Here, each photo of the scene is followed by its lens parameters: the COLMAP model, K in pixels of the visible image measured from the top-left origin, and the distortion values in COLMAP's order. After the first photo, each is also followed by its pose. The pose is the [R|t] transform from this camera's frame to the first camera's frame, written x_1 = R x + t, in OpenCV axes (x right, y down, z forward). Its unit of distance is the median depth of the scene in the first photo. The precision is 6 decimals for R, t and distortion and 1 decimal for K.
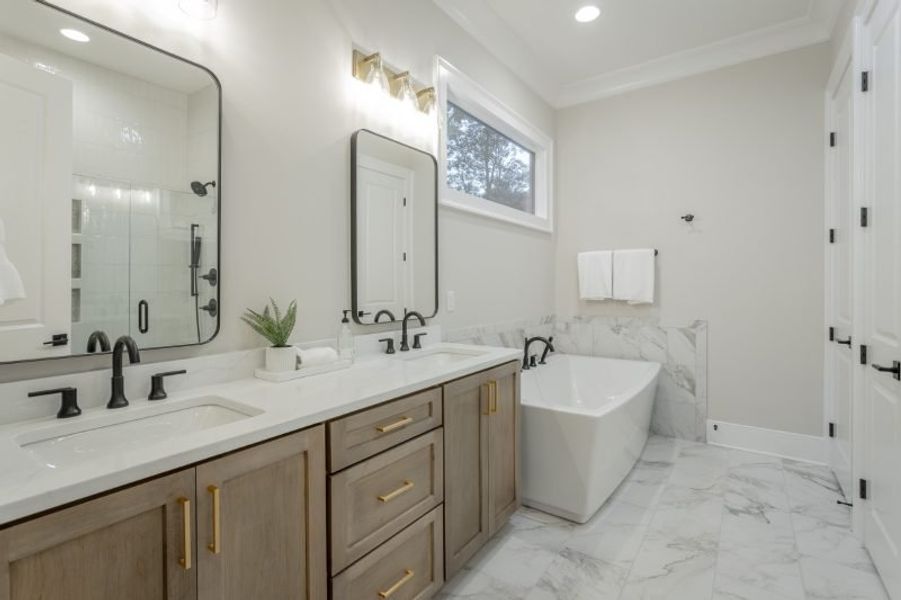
lens RADIAL K [[425.9, 0, 444.9], [0, 425.9, 286.7], [0, 0, 1]] dist [-0.001082, -0.000744]
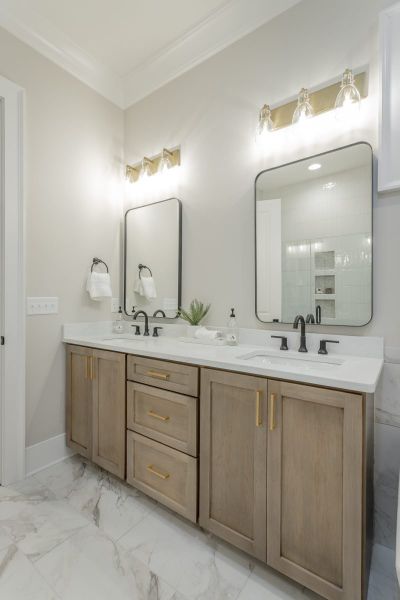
lens RADIAL K [[265.7, 0, 231.3], [0, 265.7, 301.3], [0, 0, 1]] dist [-0.000002, 0.000034]
pose [[0.058210, 0.040370, -0.997488, 0.882043], [0.013178, 0.999064, 0.041203, -0.016889], [0.998217, -0.015543, 0.057624, 1.194130]]
